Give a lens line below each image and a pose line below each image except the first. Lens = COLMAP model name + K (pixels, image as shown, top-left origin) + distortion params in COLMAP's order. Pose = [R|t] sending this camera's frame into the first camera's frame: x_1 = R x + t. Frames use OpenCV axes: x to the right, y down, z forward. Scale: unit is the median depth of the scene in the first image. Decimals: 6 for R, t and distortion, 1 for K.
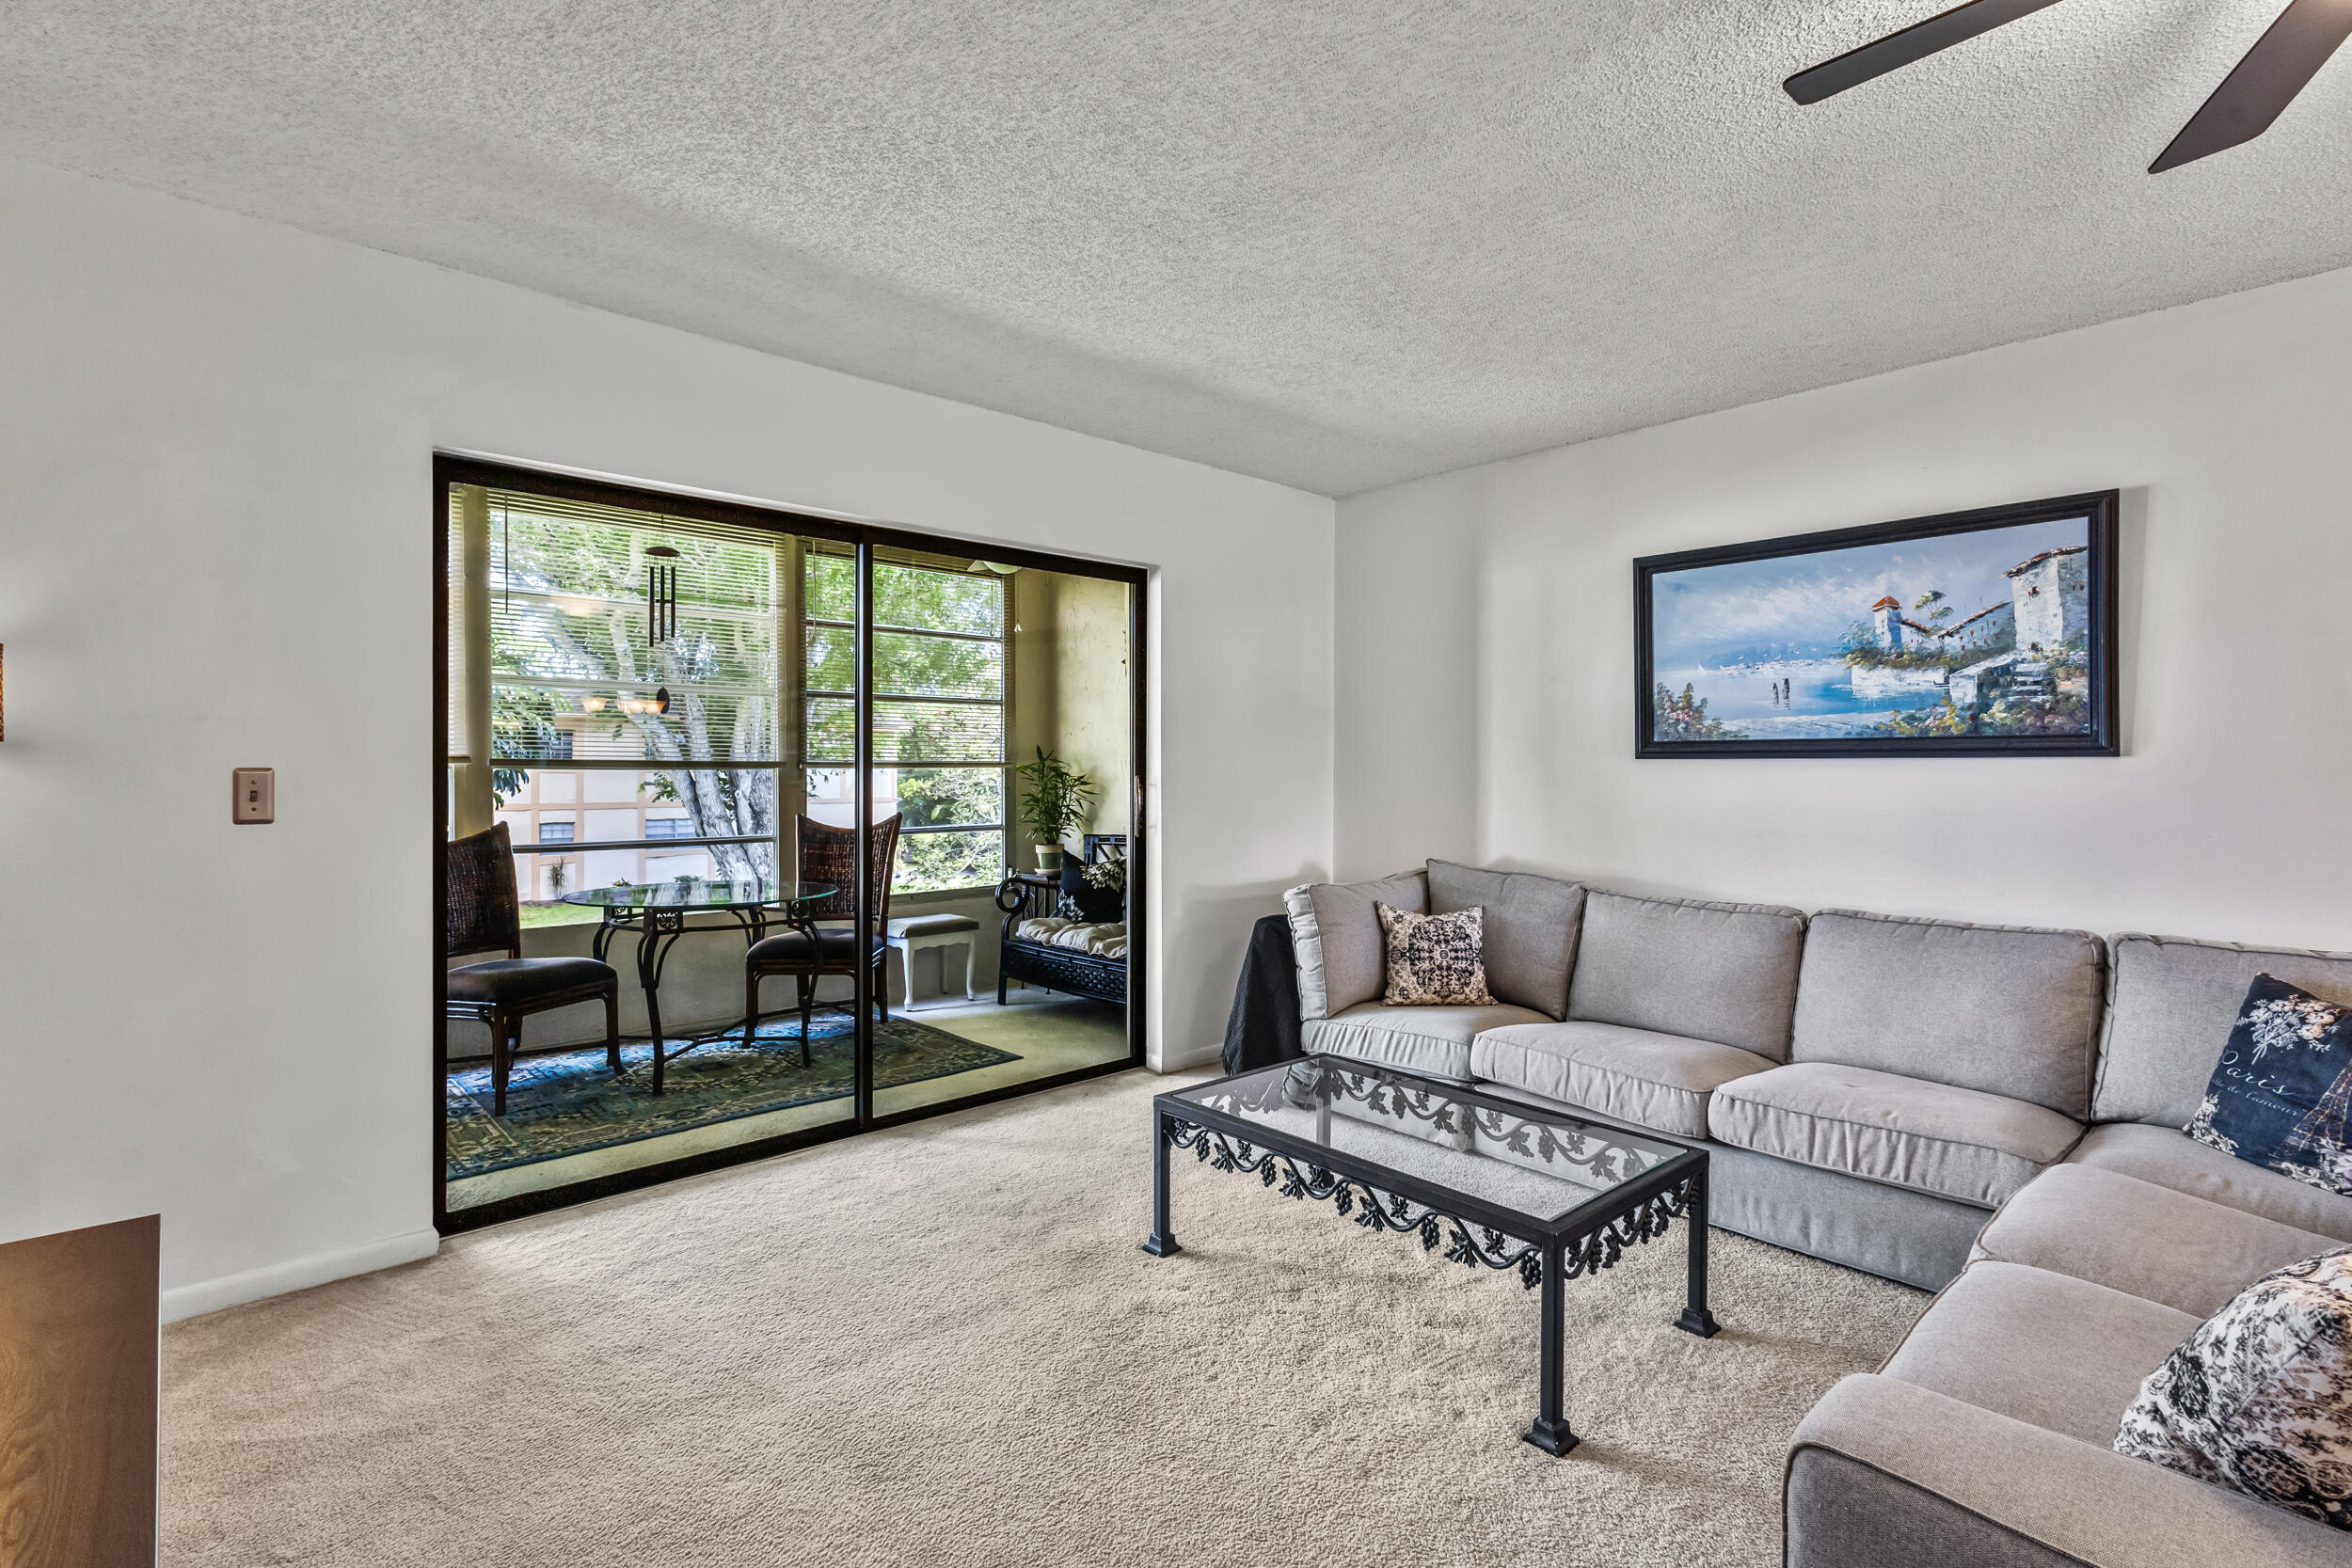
lens RADIAL K [[1095.0, 0, 1188.3], [0, 1095.0, 777.1], [0, 0, 1]] dist [0.016551, 0.000637]
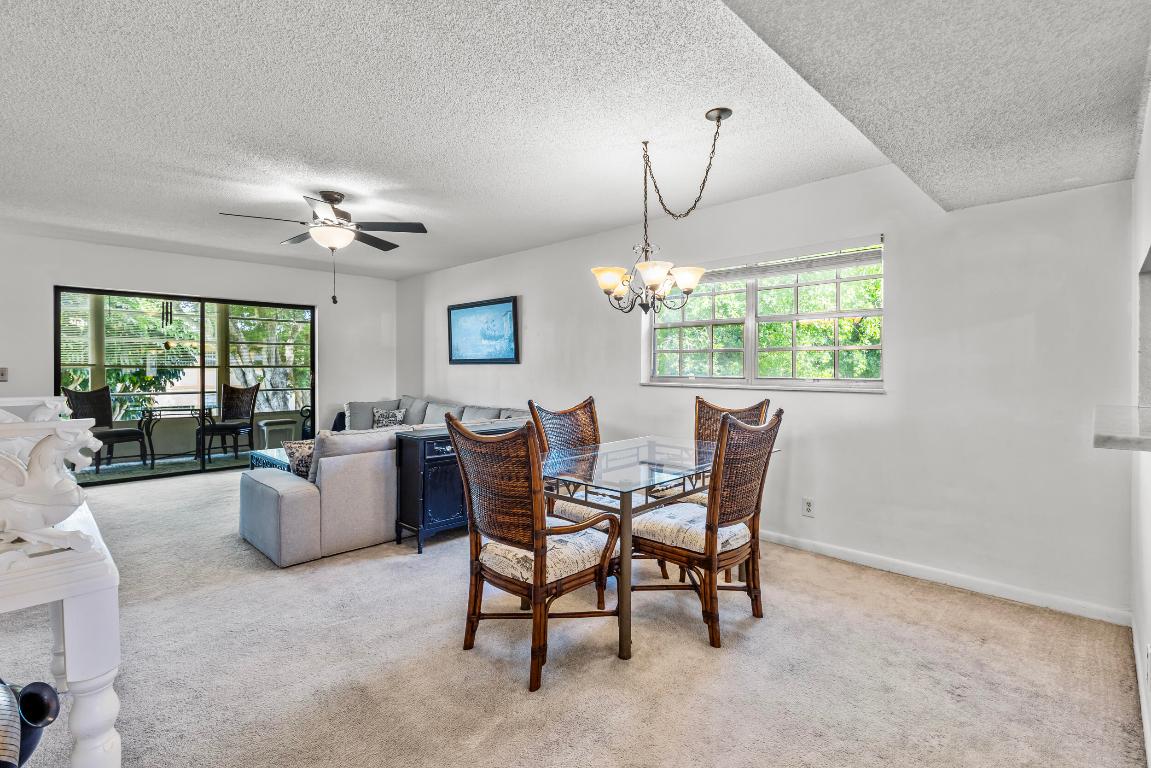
lens RADIAL K [[535.9, 0, 581.5], [0, 535.9, 380.6], [0, 0, 1]] dist [0.016551, 0.000637]
pose [[0.998522, -0.003963, 0.054204, 0.725310], [0.003163, 0.999885, 0.014826, 0.009911], [-0.054256, -0.014633, 0.998420, -0.686877]]
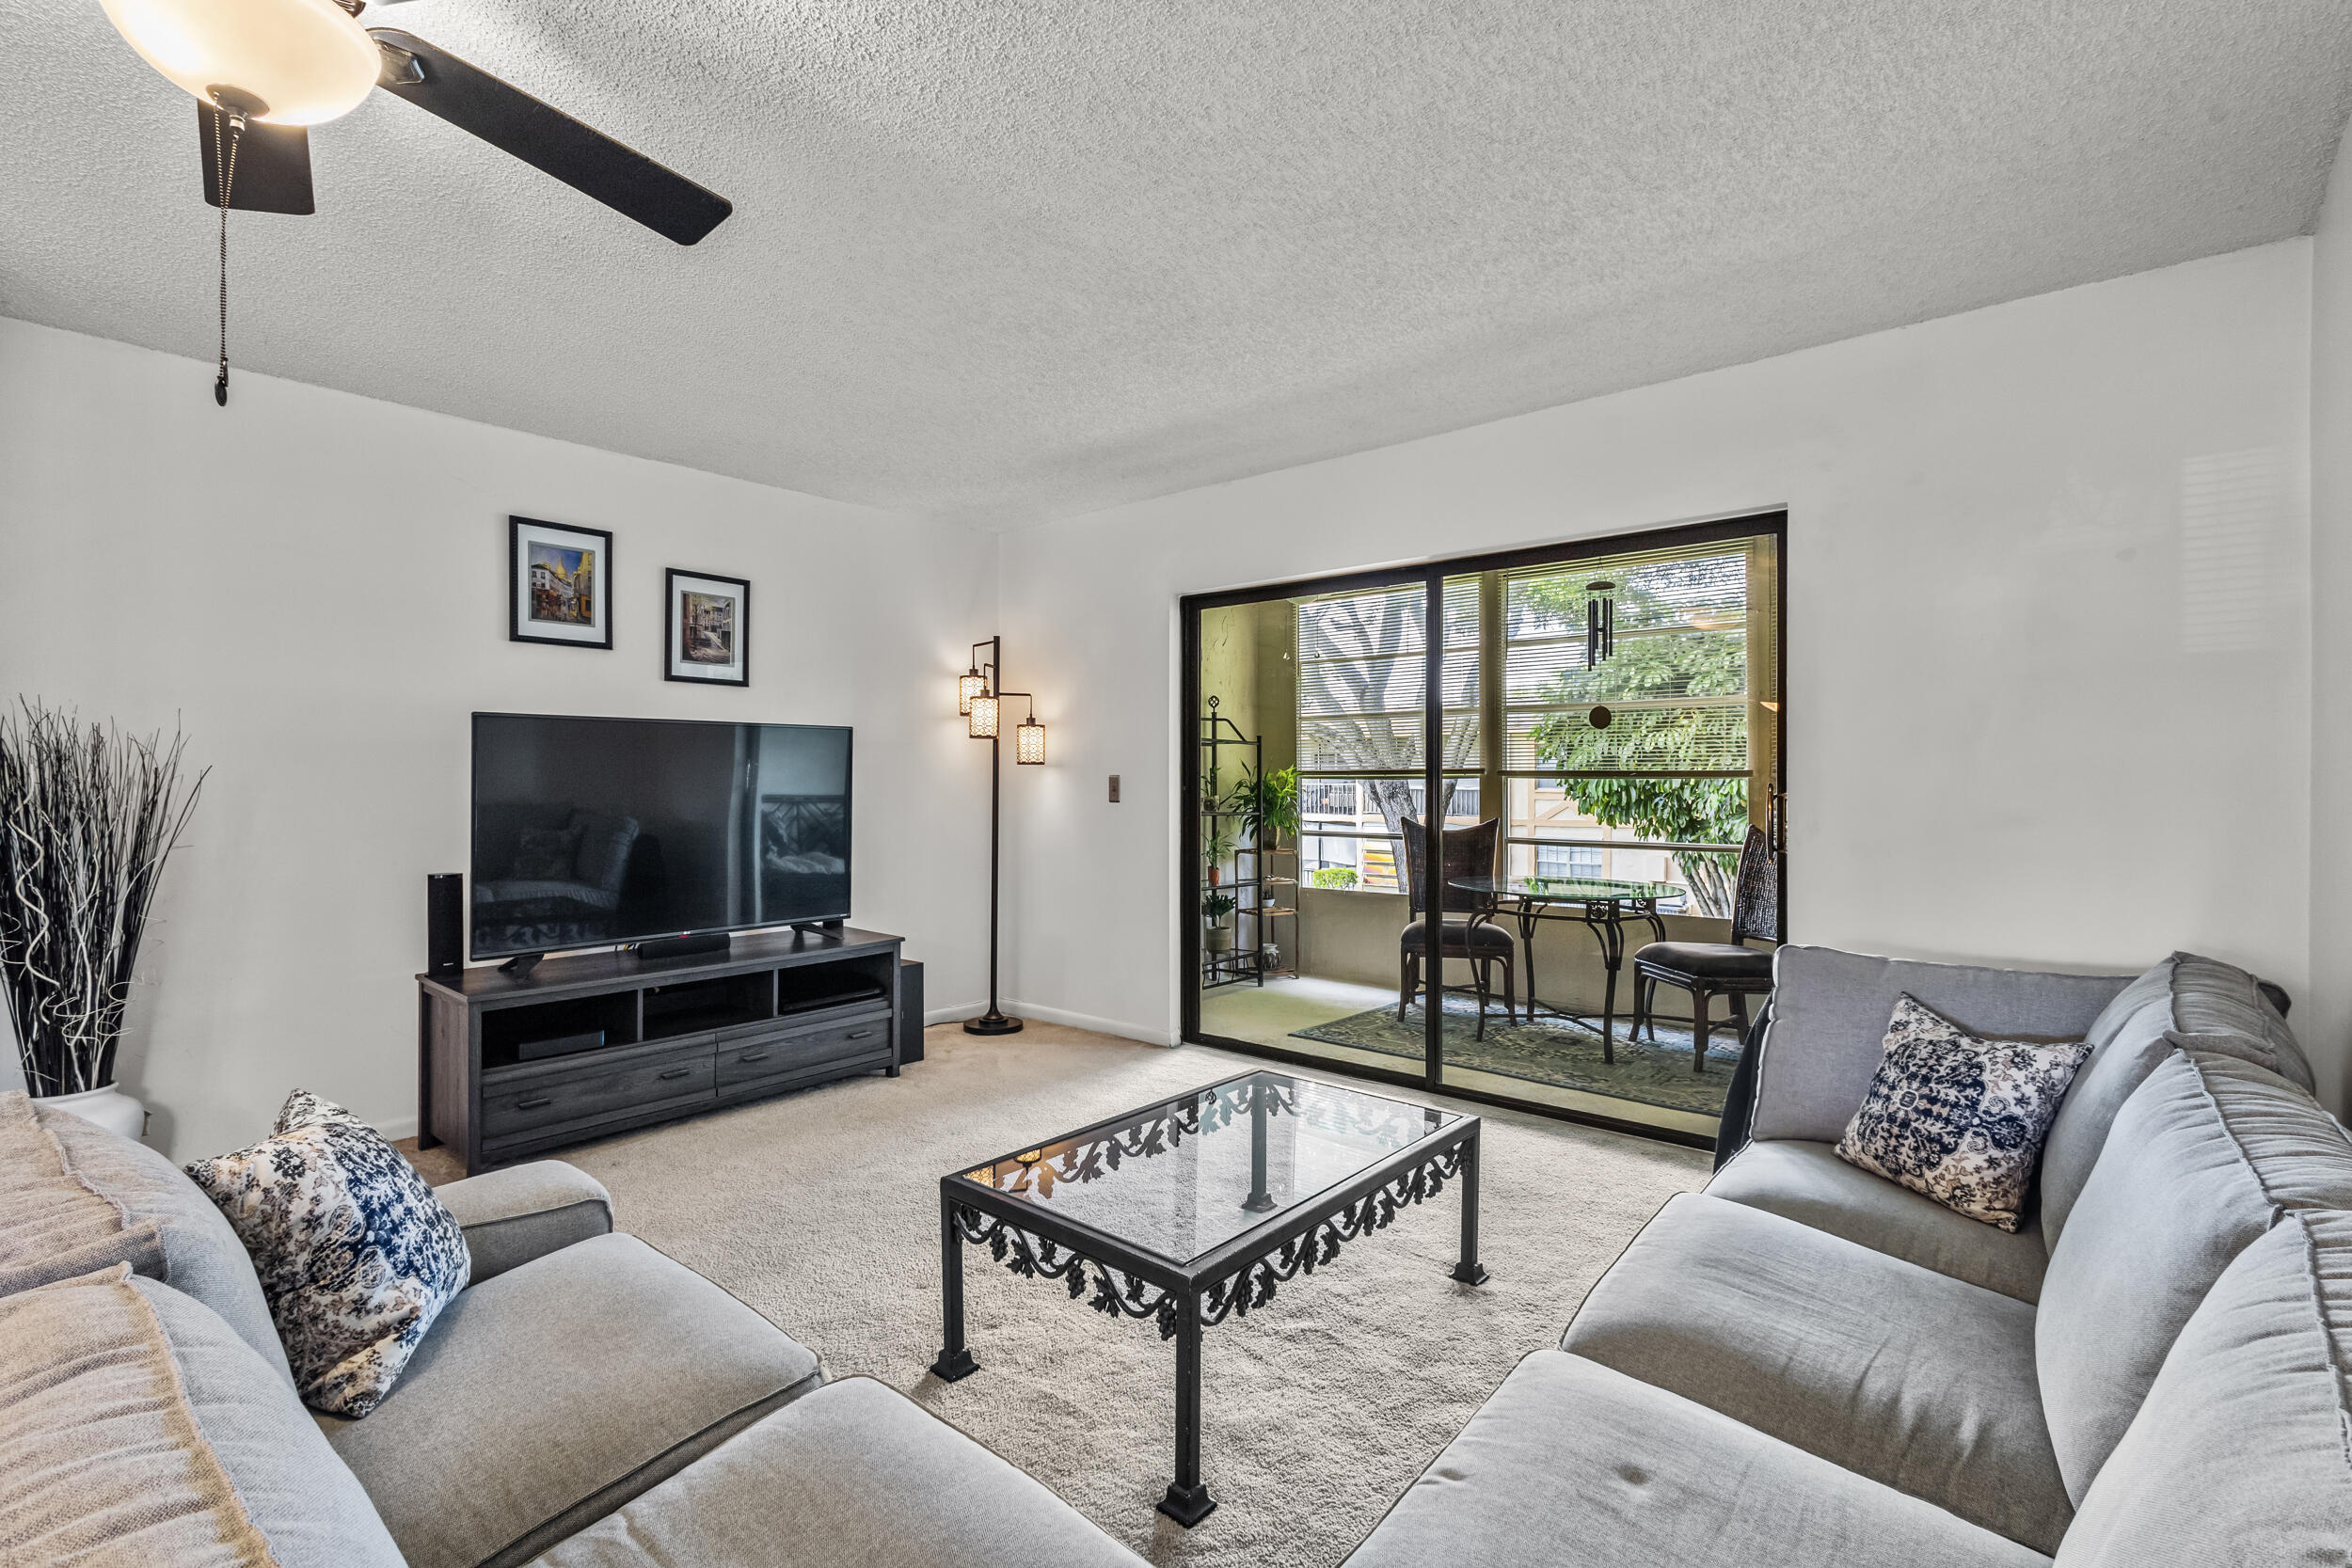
lens RADIAL K [[1095.0, 0, 1188.3], [0, 1095.0, 777.1], [0, 0, 1]] dist [0.016551, 0.000637]
pose [[0.119509, -0.005041, -0.992820, 0.753434], [-0.009959, 0.999931, -0.006276, 0.004120], [0.992783, 0.010638, 0.119451, 0.566414]]
